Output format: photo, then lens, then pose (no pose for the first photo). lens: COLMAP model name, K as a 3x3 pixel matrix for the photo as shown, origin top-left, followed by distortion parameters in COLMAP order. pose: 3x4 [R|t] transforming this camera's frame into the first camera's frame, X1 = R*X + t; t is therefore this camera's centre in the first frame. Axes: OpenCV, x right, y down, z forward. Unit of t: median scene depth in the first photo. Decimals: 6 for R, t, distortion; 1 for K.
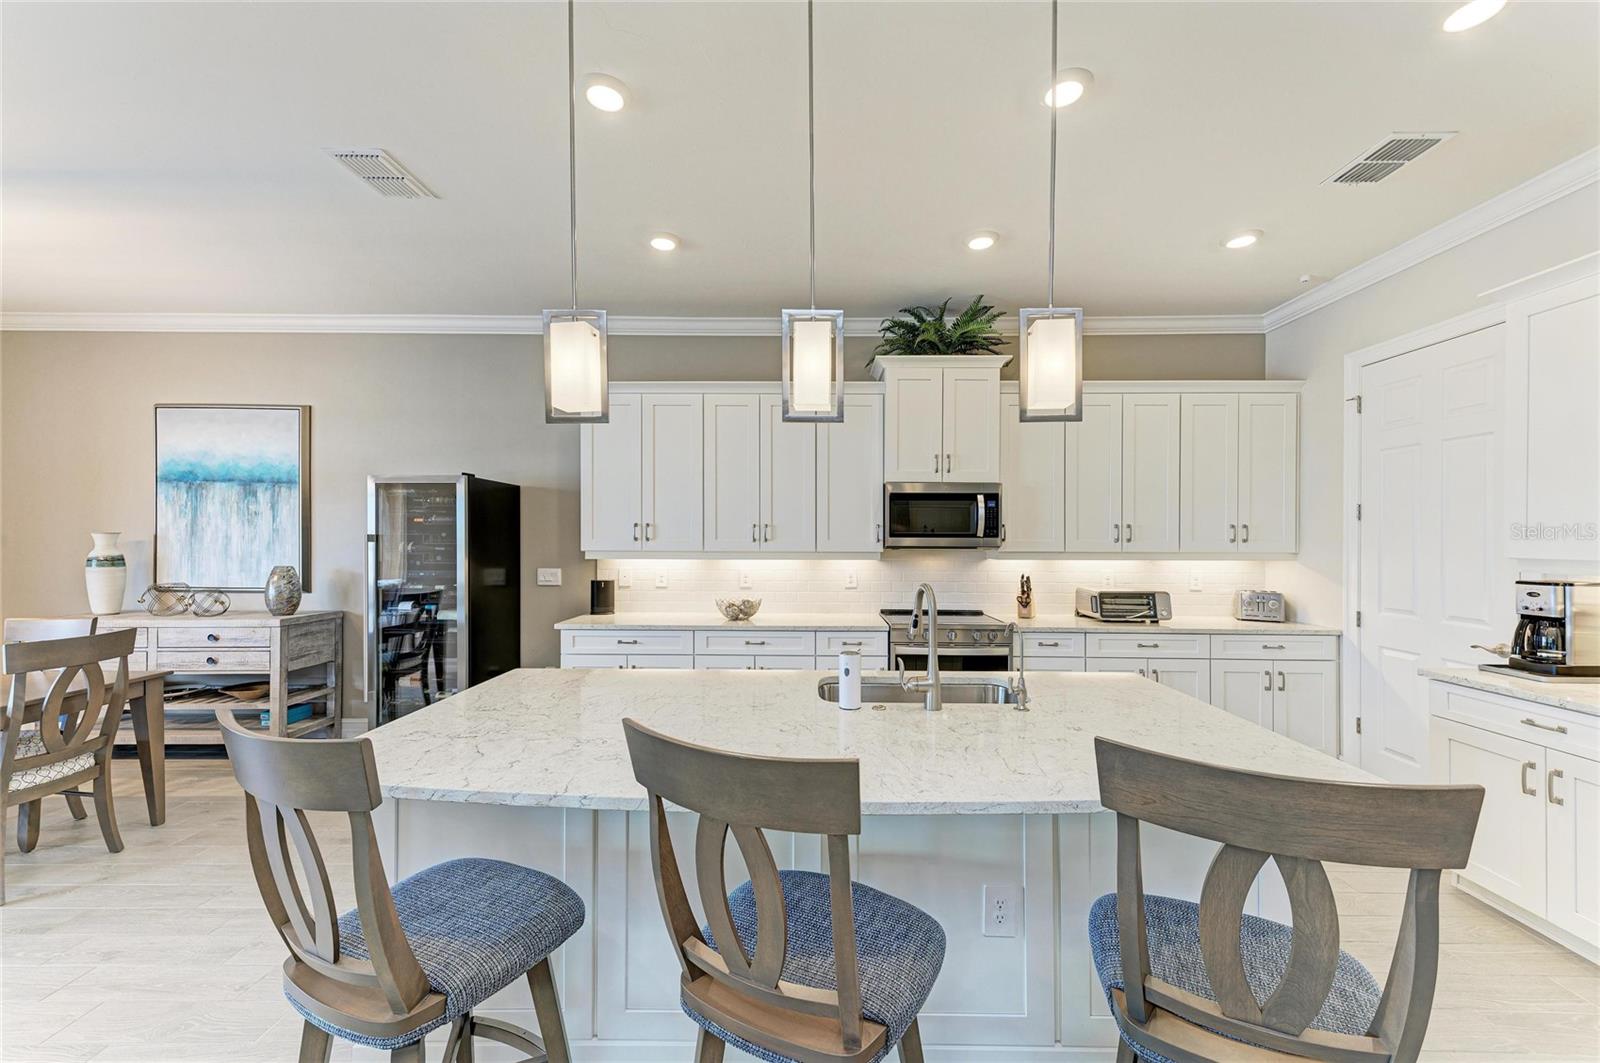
lens RADIAL K [[594.2, 0, 804.9], [0, 594.2, 548.3], [0, 0, 1]] dist [0.021636, -0.004584]
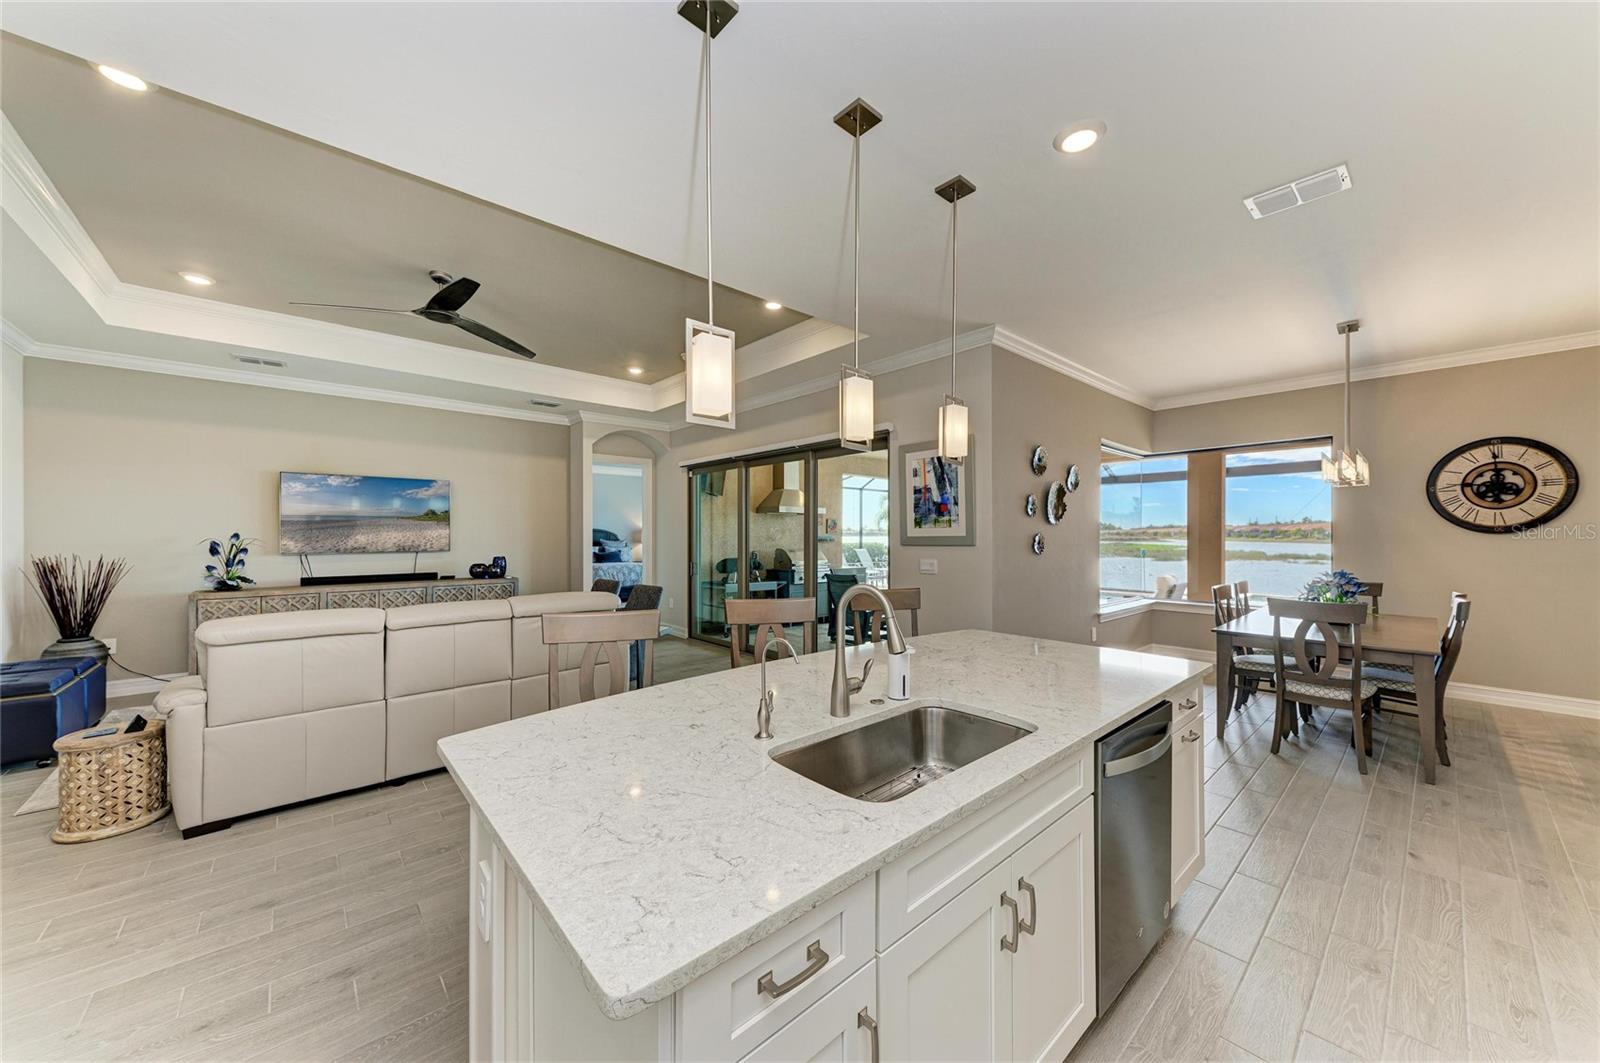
lens RADIAL K [[563.9, 0, 801.2], [0, 563.9, 534.6], [0, 0, 1]] dist [0.015649, -0.002873]
pose [[-0.740420, -0.002690, -0.672139, 0.404111], [-0.012083, 0.999884, 0.009310, -0.010053], [0.672036, 0.015014, -0.740366, 0.750532]]
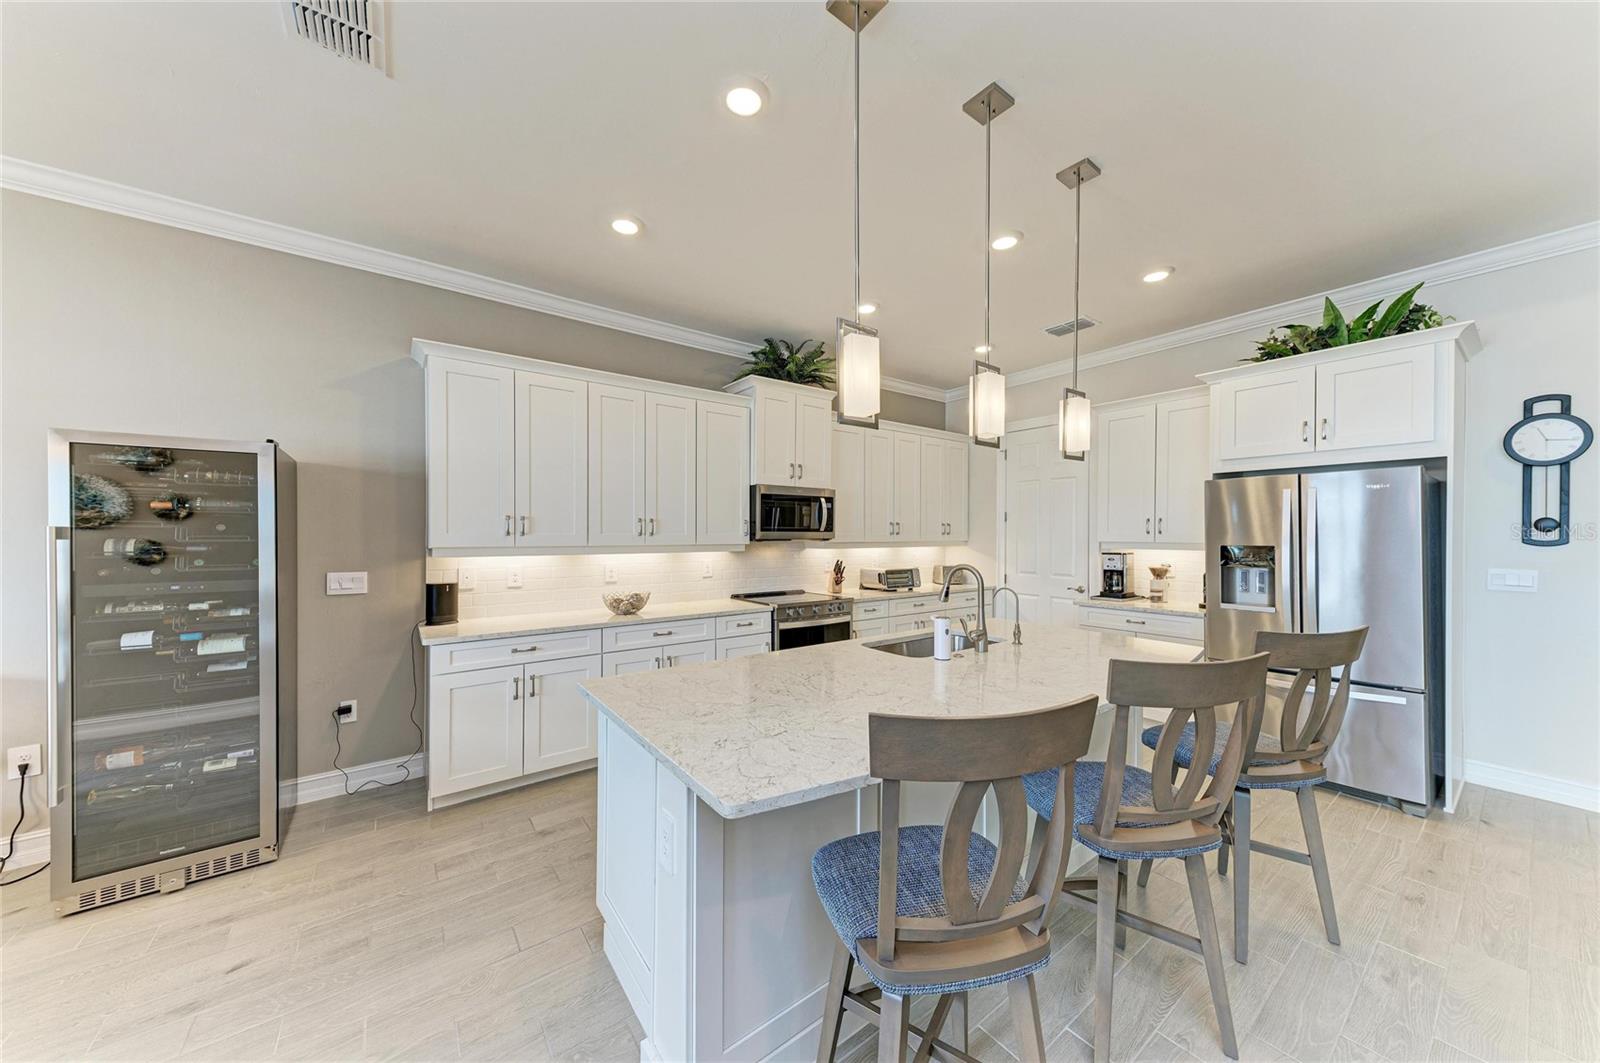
lens RADIAL K [[545.7, 0, 801.3], [0, 545.7, 535.2], [0, 0, 1]] dist [0.018145, -0.002454]
pose [[0.794553, -0.004533, 0.607178, -0.429625], [0.010064, 0.999933, -0.005705, -0.003720], [-0.607112, 0.010643, 0.794545, 0.097326]]
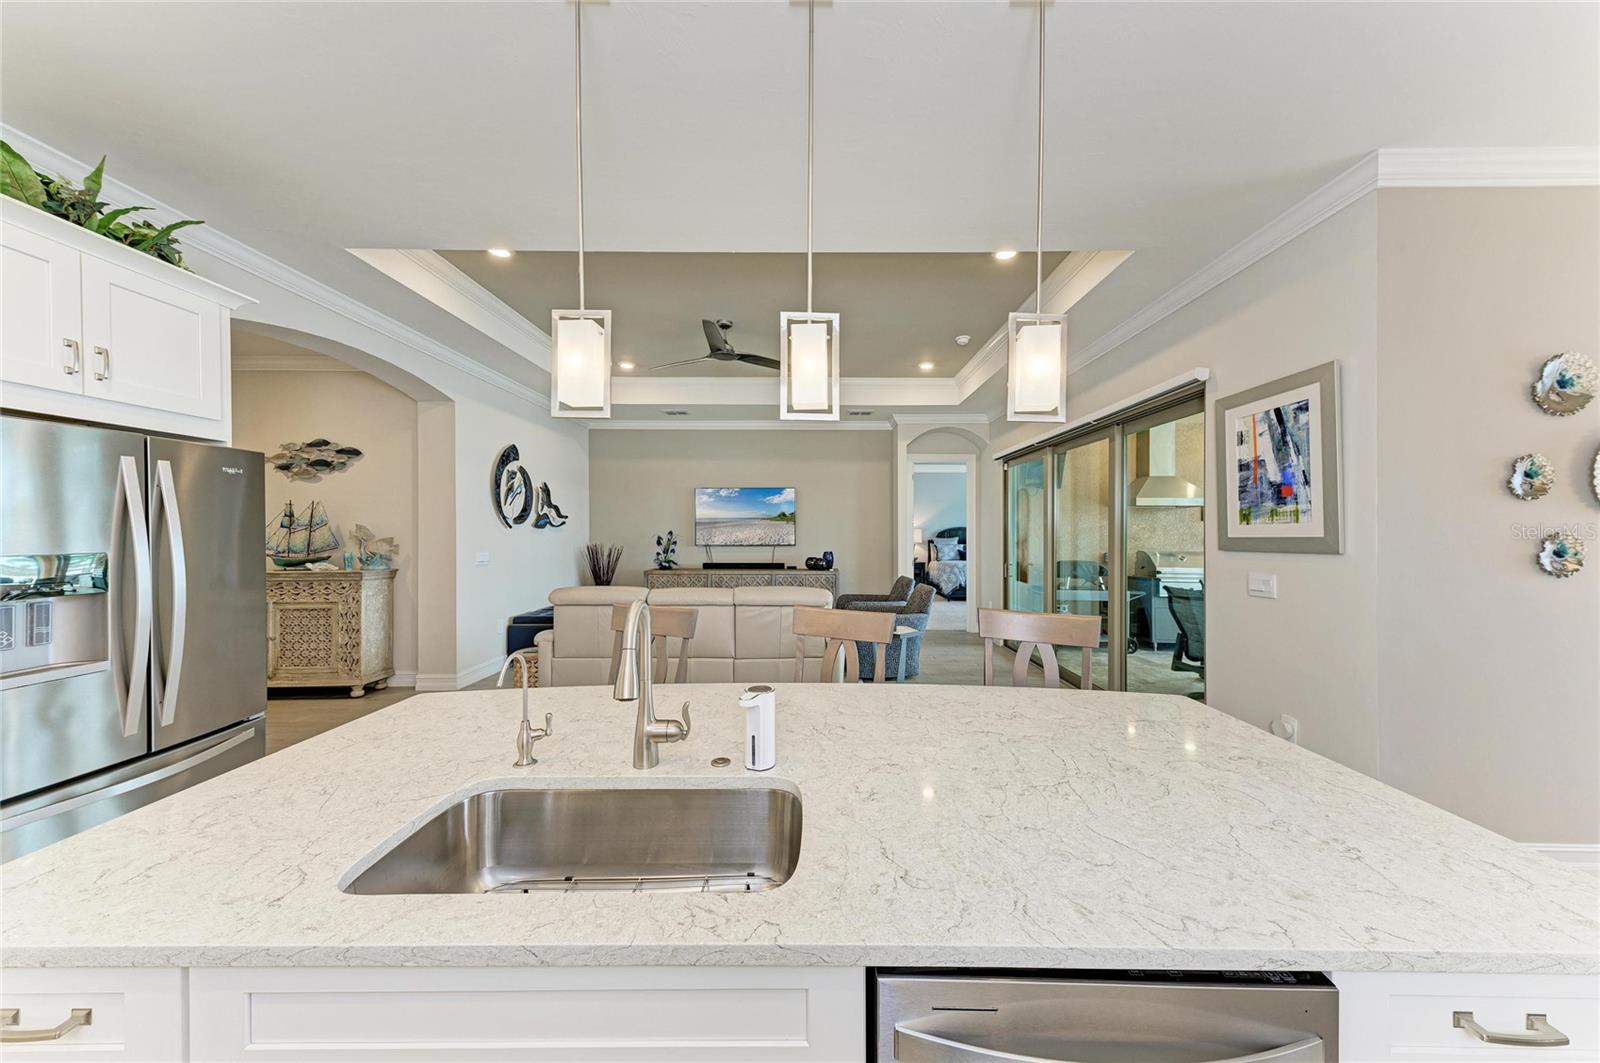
lens RADIAL K [[545.7, 0, 810.5], [0, 545.7, 534.9], [0, 0, 1]] dist [0.018145, -0.002454]
pose [[-0.999970, -0.005067, -0.005775, 0.012298], [-0.005187, 0.999767, 0.020965, -0.014026], [0.005667, 0.020995, -0.999764, 0.779134]]
